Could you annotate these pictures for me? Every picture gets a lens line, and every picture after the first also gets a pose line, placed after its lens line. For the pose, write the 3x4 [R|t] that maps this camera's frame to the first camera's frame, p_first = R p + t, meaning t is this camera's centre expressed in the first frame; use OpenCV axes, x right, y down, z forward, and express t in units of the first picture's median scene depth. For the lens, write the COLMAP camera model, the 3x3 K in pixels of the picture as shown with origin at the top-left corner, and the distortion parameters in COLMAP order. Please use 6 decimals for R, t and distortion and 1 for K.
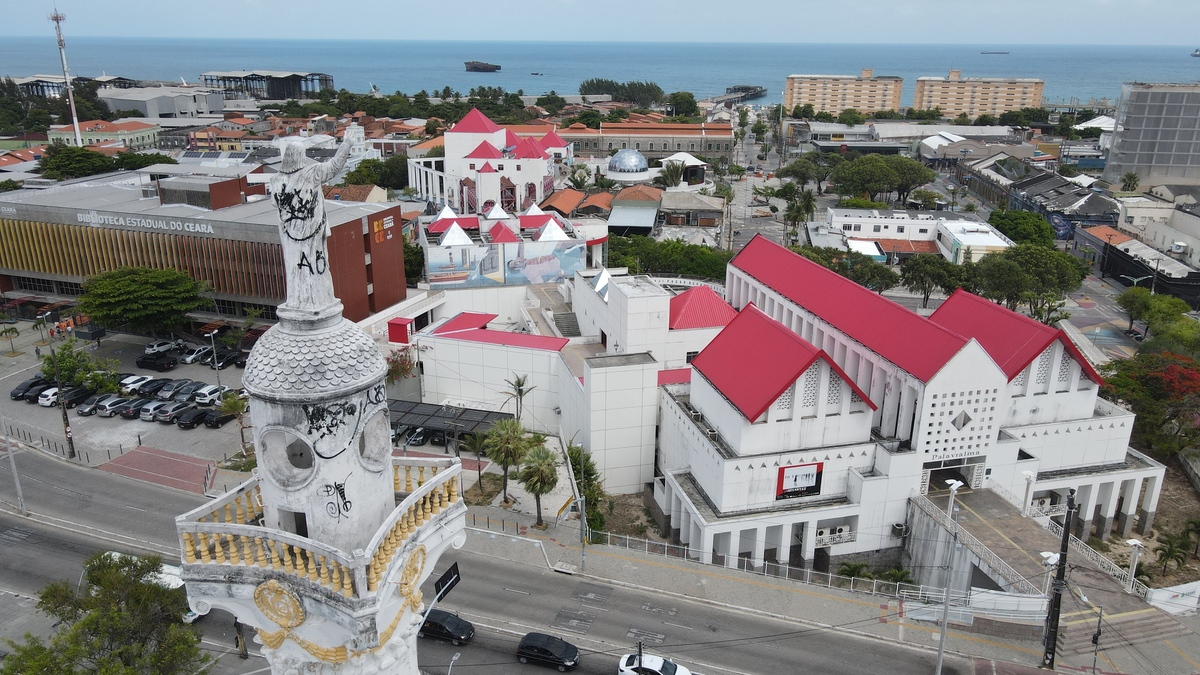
lens RADIAL K [[876.9, 0, 598.1], [0, 876.9, 343.4], [0, 0, 1]] dist [0.000274, 0.026782]
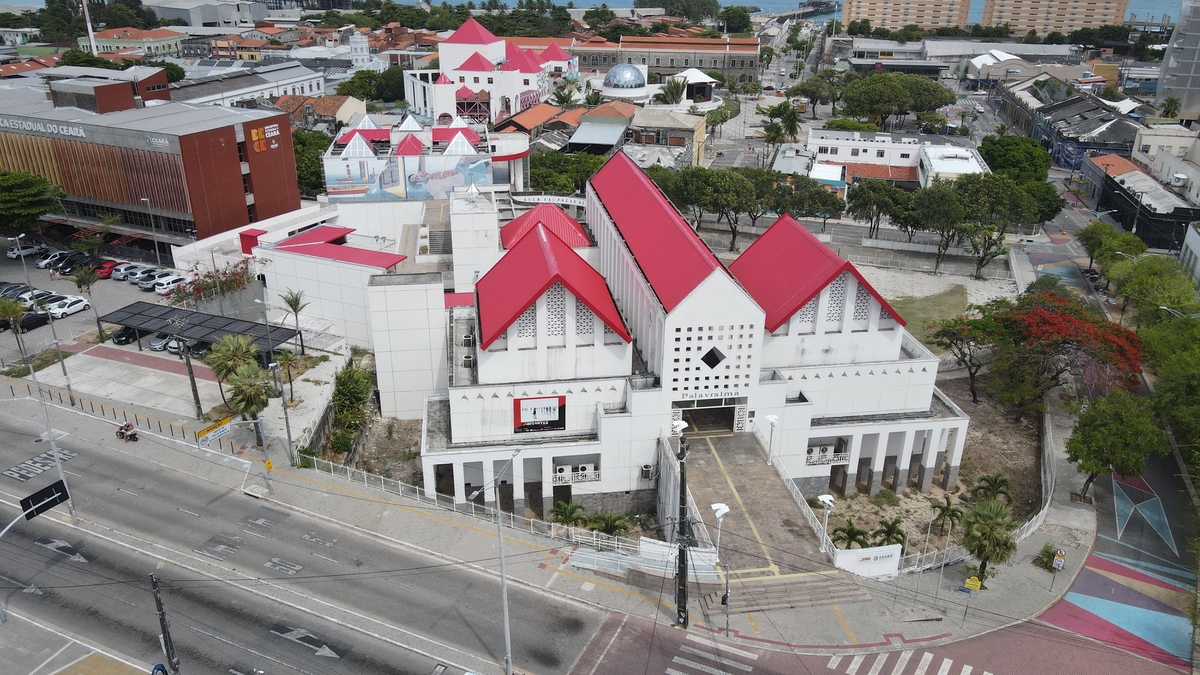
lens RADIAL K [[876.9, 0, 598.1], [0, 876.9, 343.4], [0, 0, 1]] dist [0.000274, 0.026782]
pose [[0.995251, 0.042302, -0.087665, 0.199145], [-0.034529, 0.995490, 0.088361, -0.001828], [0.091007, -0.084914, 0.992223, 0.044067]]
